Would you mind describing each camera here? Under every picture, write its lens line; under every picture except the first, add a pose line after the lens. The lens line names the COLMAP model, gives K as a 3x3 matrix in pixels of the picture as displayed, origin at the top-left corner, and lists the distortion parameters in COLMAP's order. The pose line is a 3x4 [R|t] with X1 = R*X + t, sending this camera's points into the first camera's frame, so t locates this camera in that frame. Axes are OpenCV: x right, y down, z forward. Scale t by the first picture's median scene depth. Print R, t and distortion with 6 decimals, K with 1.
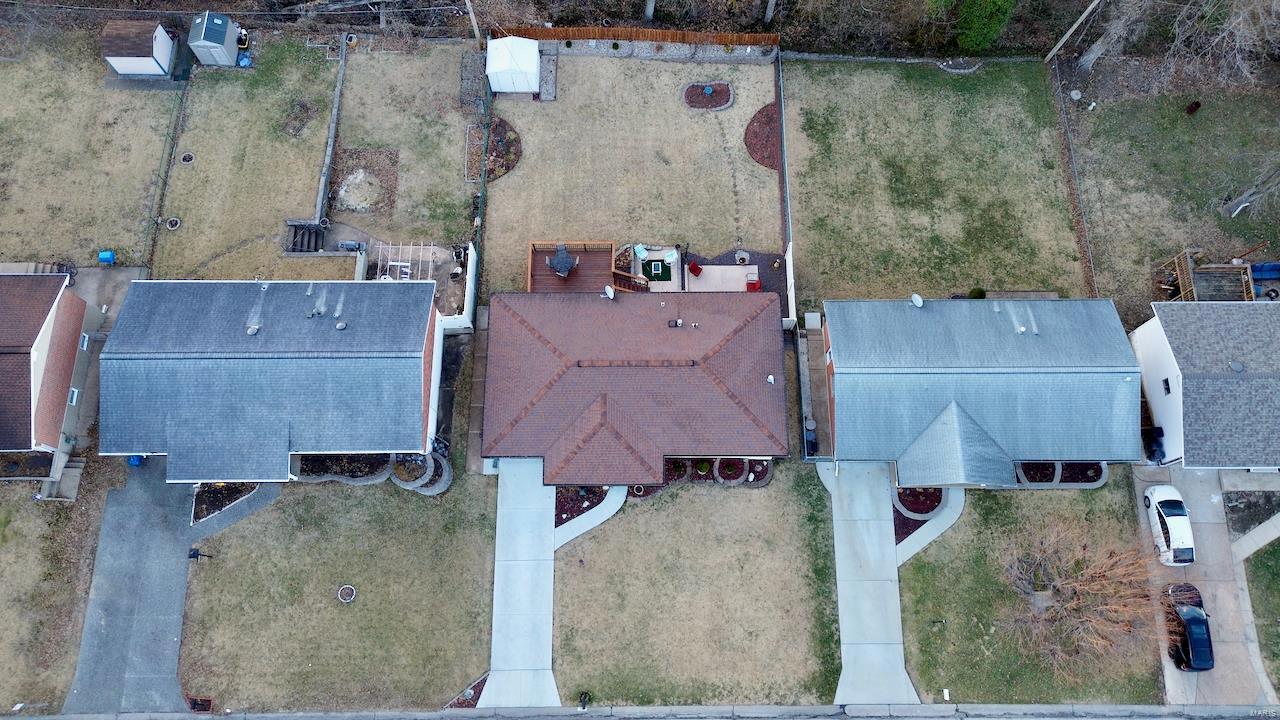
lens RADIAL K [[913.9, 0, 640.0], [0, 913.9, 360.0], [0, 0, 1]] dist [0.004795, -0.005731]
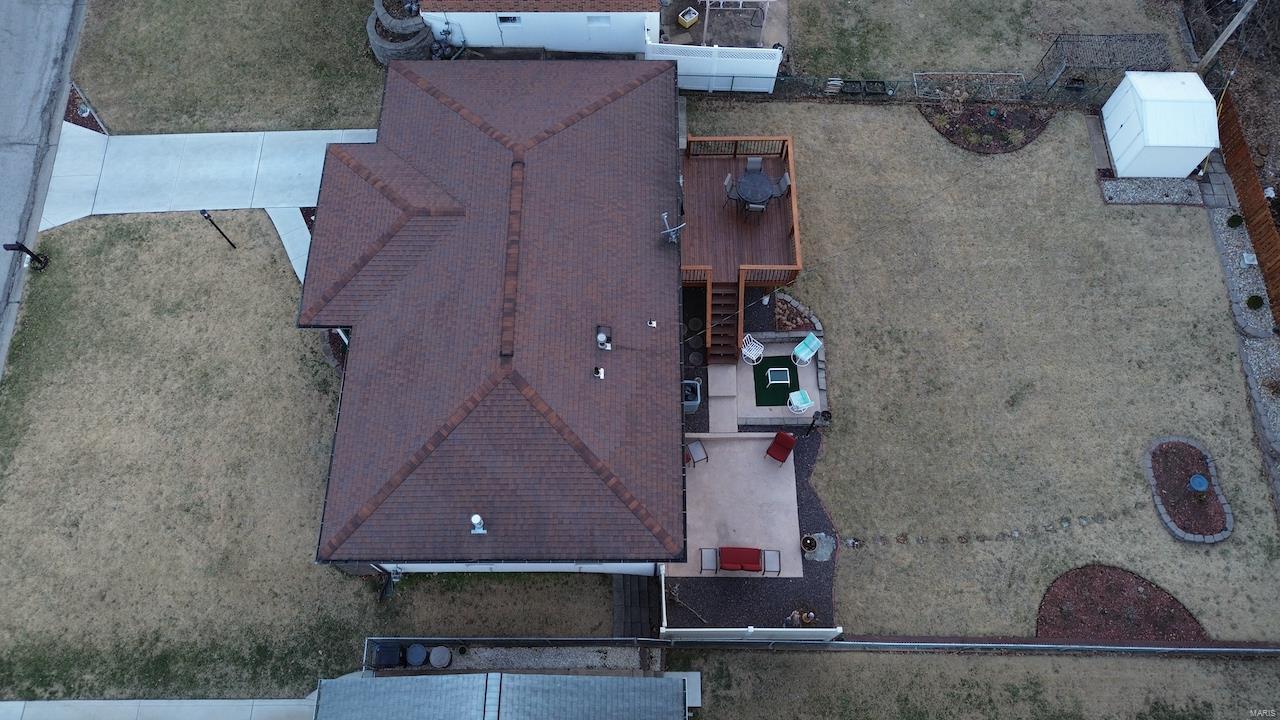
lens RADIAL K [[913.9, 0, 640.0], [0, 913.9, 360.0], [0, 0, 1]] dist [0.004795, -0.005731]
pose [[-0.004364, 0.912305, -0.409488, 0.223784], [-0.949025, 0.125283, 0.289234, -0.177074], [0.315172, 0.389876, 0.865253, 0.509130]]
